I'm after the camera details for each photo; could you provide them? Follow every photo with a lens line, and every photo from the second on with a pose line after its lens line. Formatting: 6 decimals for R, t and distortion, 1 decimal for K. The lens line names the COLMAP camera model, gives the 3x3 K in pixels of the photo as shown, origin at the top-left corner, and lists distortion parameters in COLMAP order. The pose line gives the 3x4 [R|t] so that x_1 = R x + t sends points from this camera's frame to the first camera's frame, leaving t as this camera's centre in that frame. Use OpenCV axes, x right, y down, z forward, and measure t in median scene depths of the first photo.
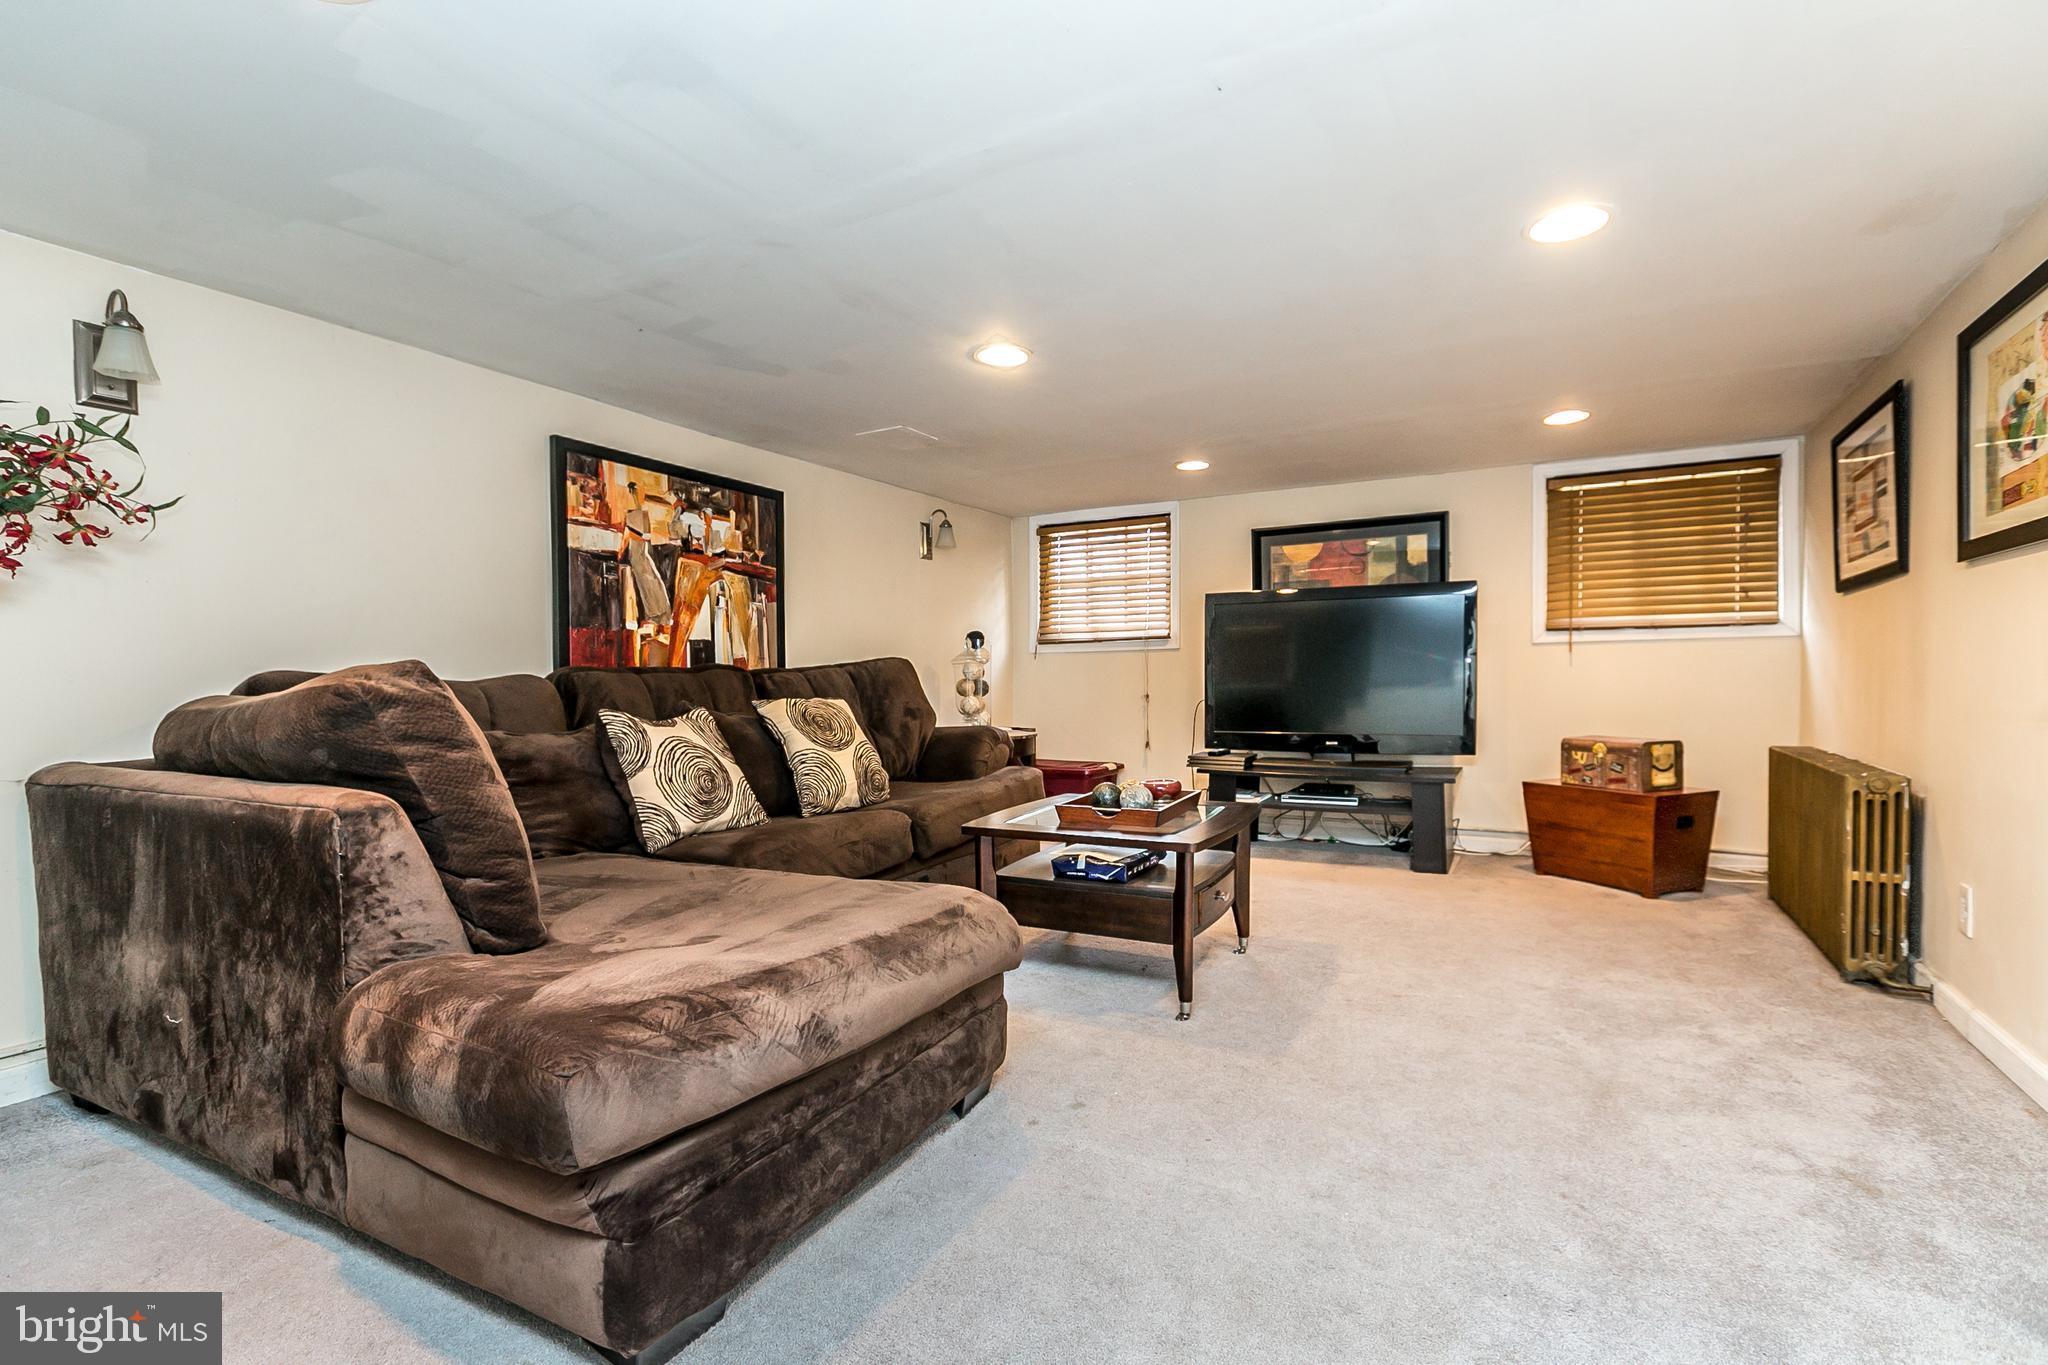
lens RADIAL K [[960.0, 0, 1024.5], [0, 960.0, 723.3], [0, 0, 1]] dist [0.000296, 0.000877]
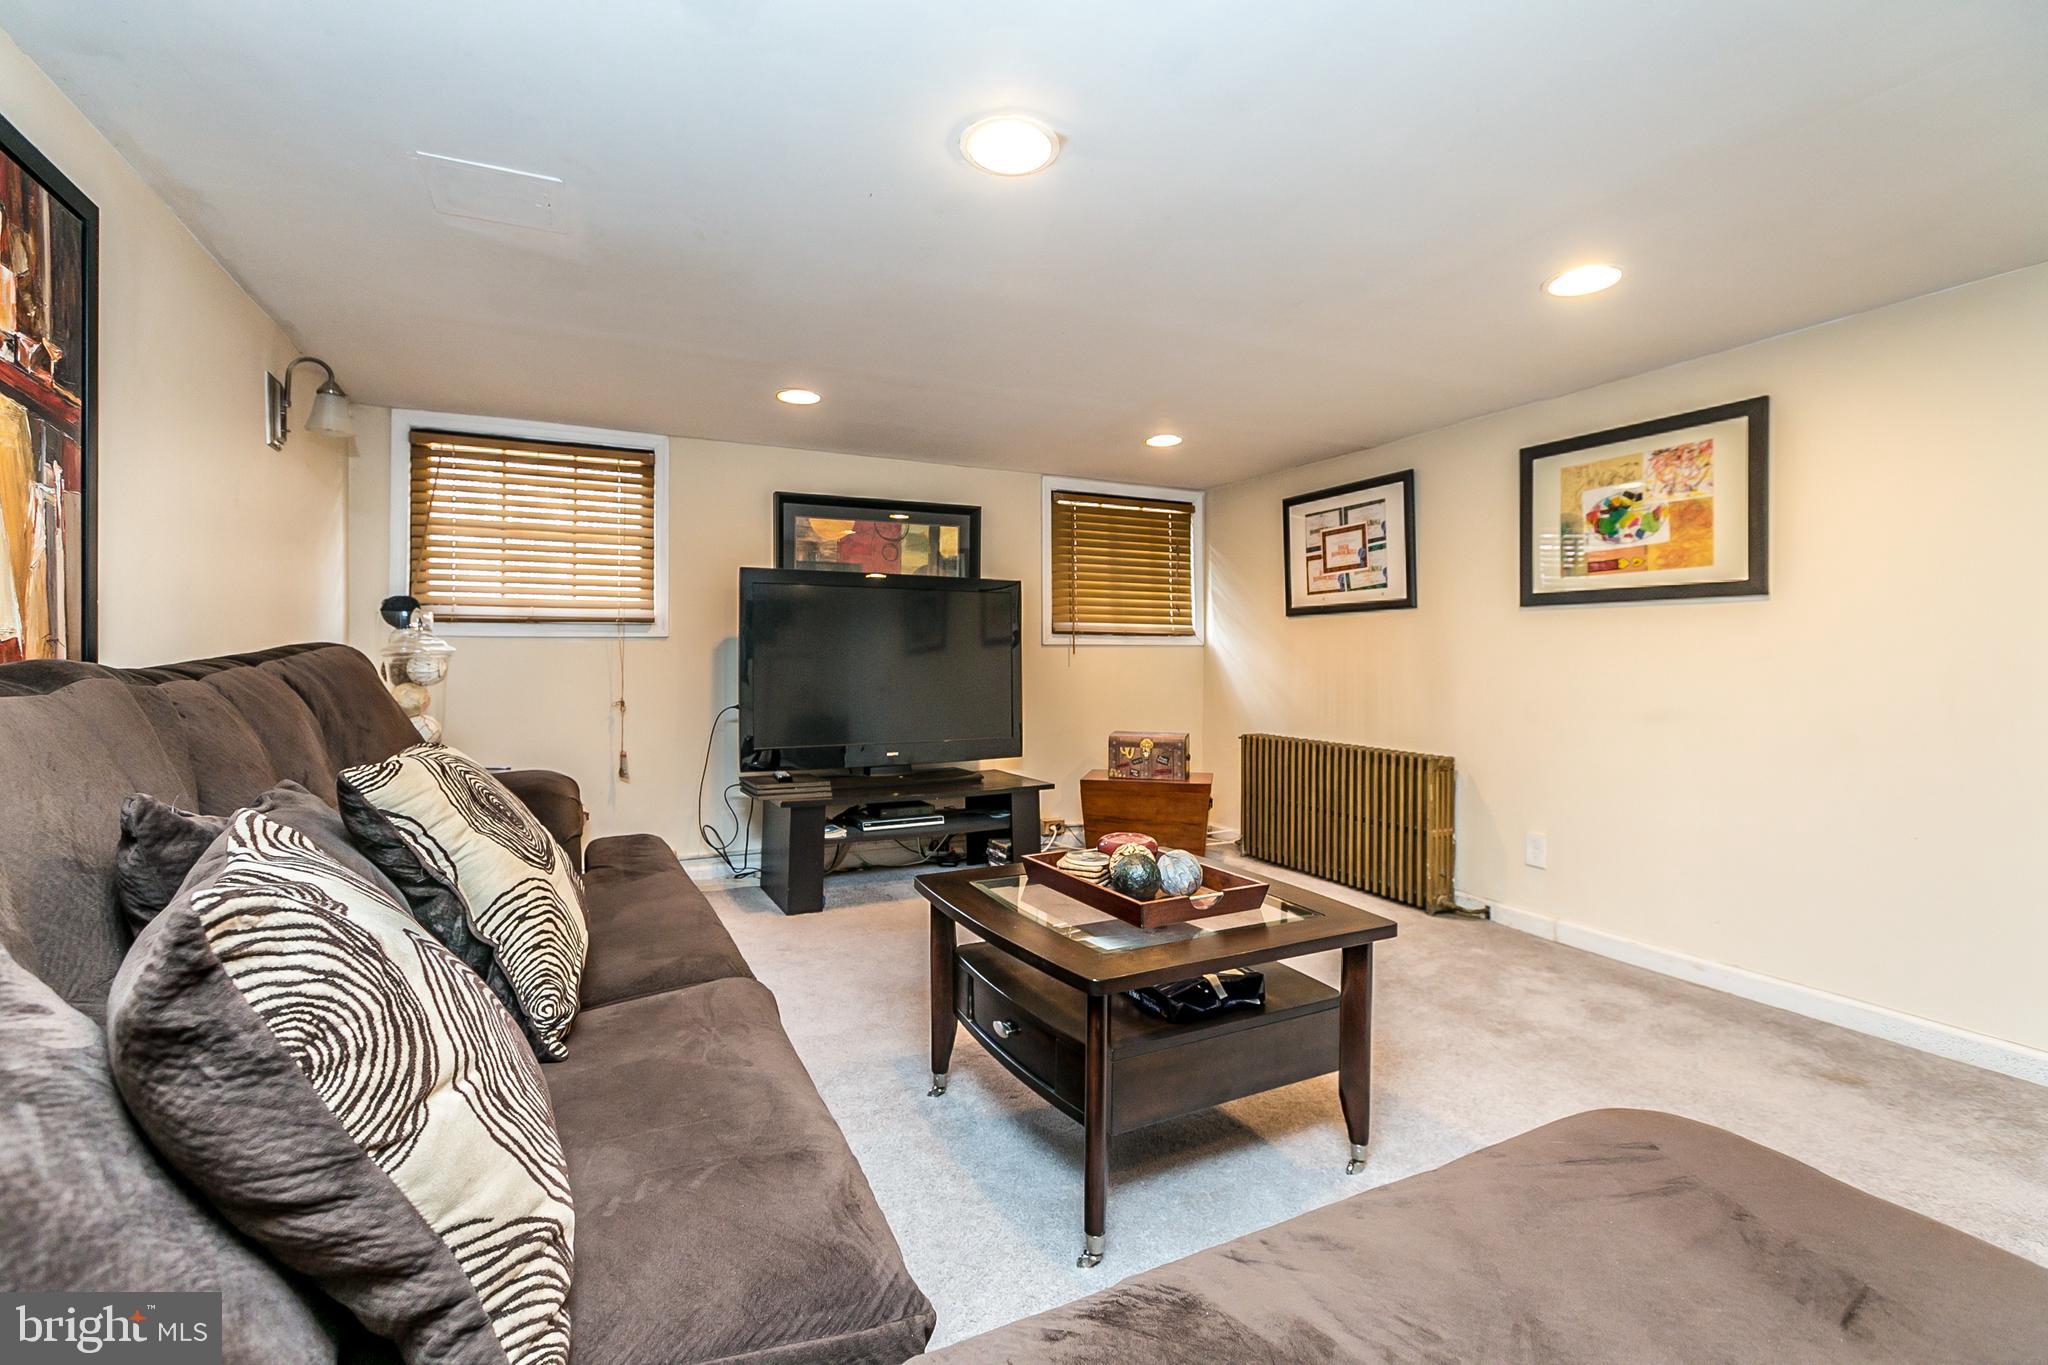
lens RADIAL K [[924.7, 0, 1029.0], [0, 924.7, 669.8], [0, 0, 1]] dist [-0.002800, 0.000706]
pose [[0.565953, 0.001826, 0.824435, -0.338527], [0.029304, 0.999321, -0.022330, -0.037296], [-0.823916, 0.036797, 0.565515, 0.485405]]
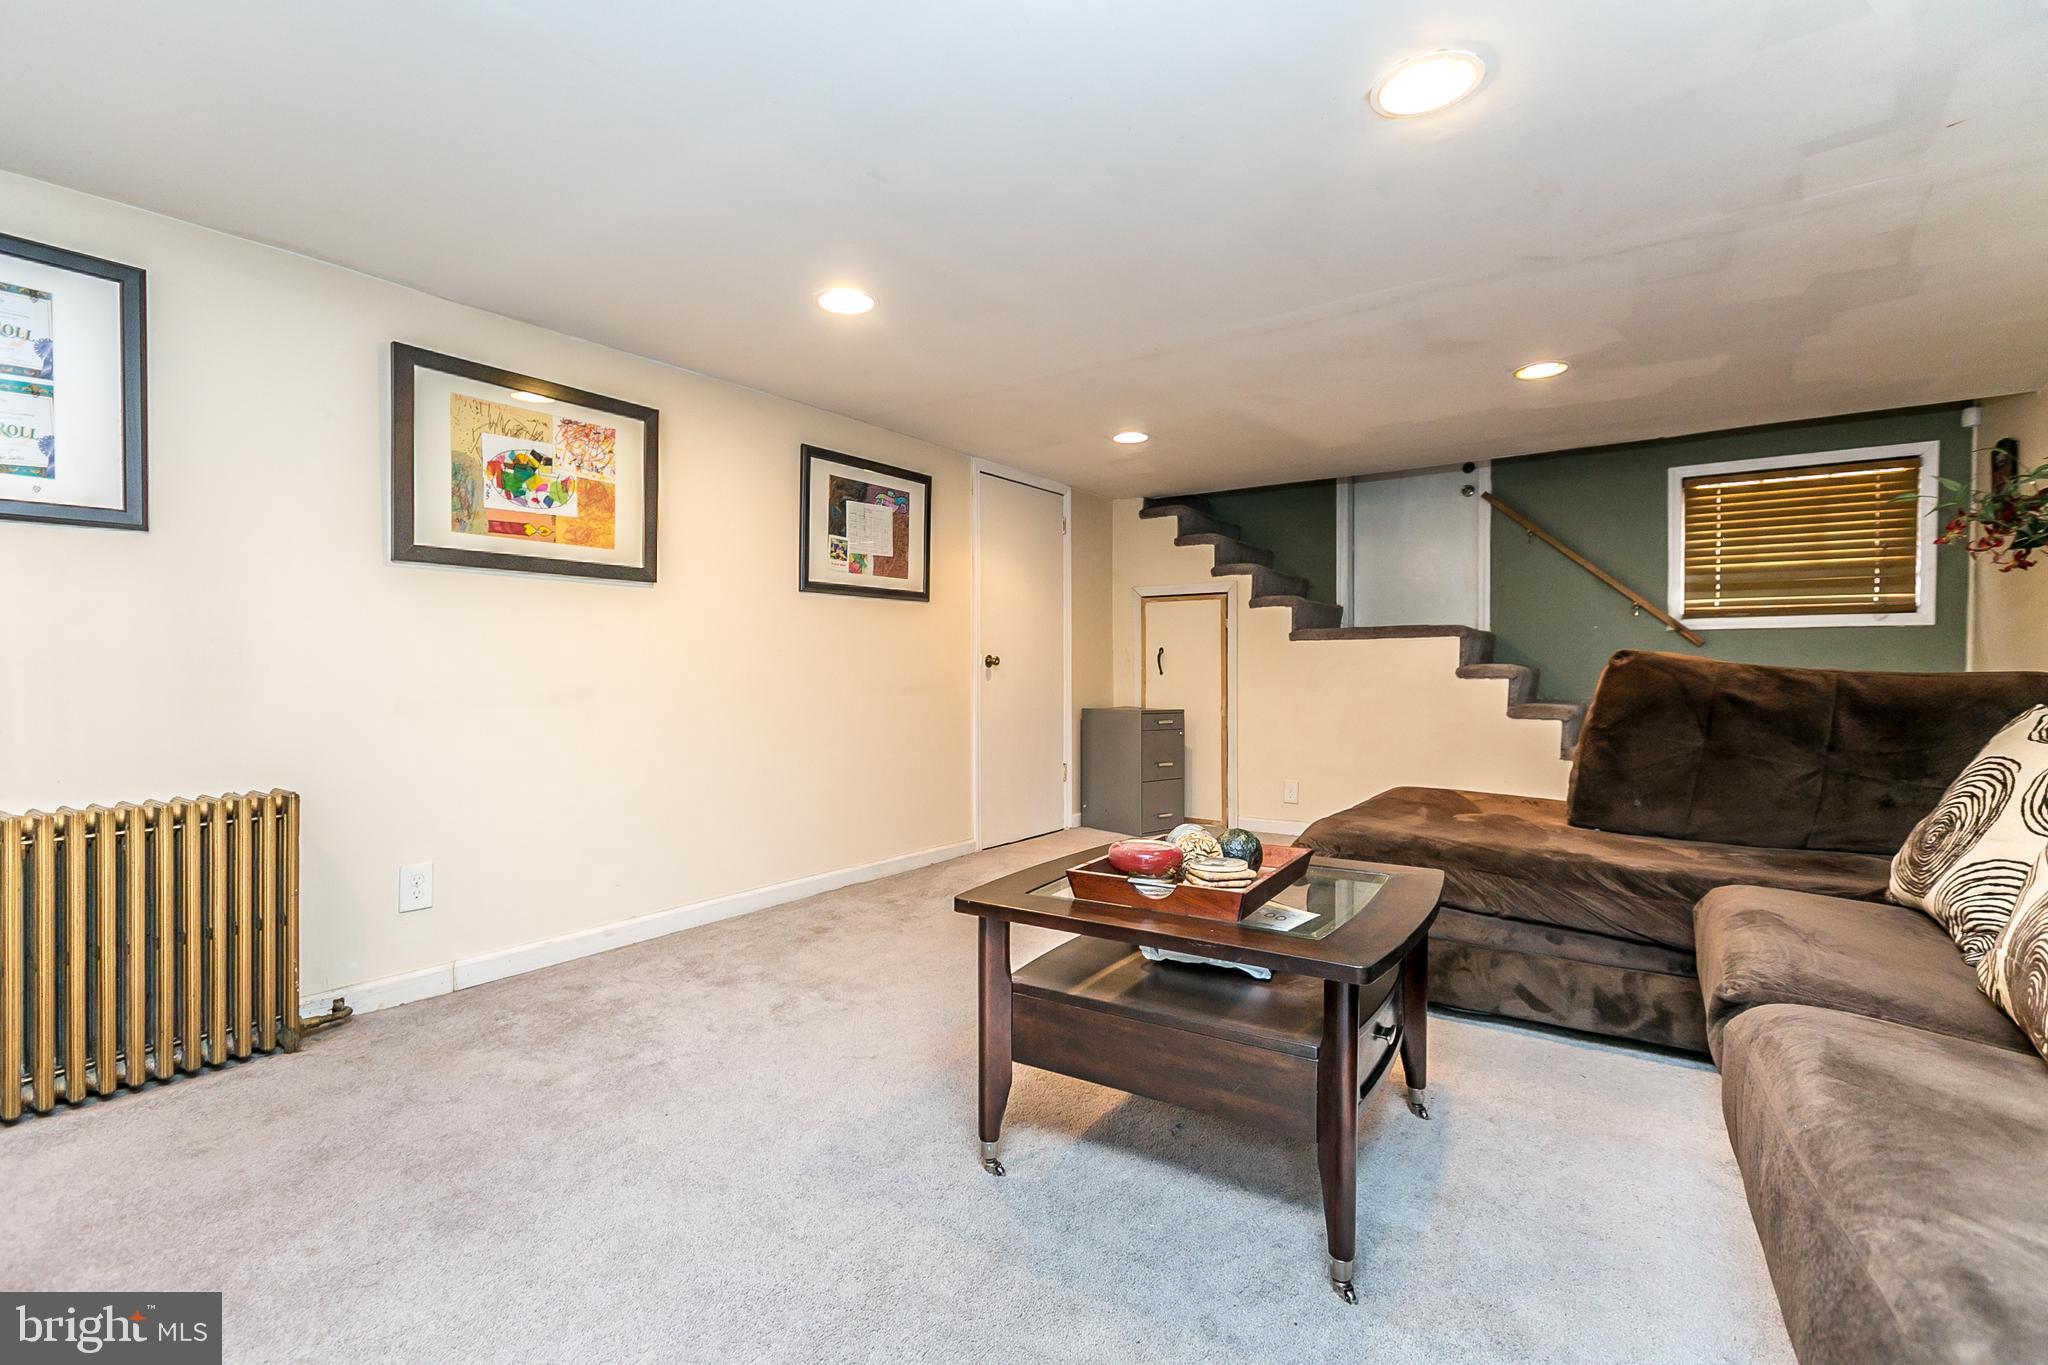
lens RADIAL K [[924.7, 0, 1029.0], [0, 924.7, 669.8], [0, 0, 1]] dist [-0.002800, 0.000706]
pose [[-0.996275, 0.007928, 0.085868, 0.120872], [0.012255, 0.998675, 0.049985, -0.053023], [-0.085358, 0.050851, -0.995052, 1.135931]]
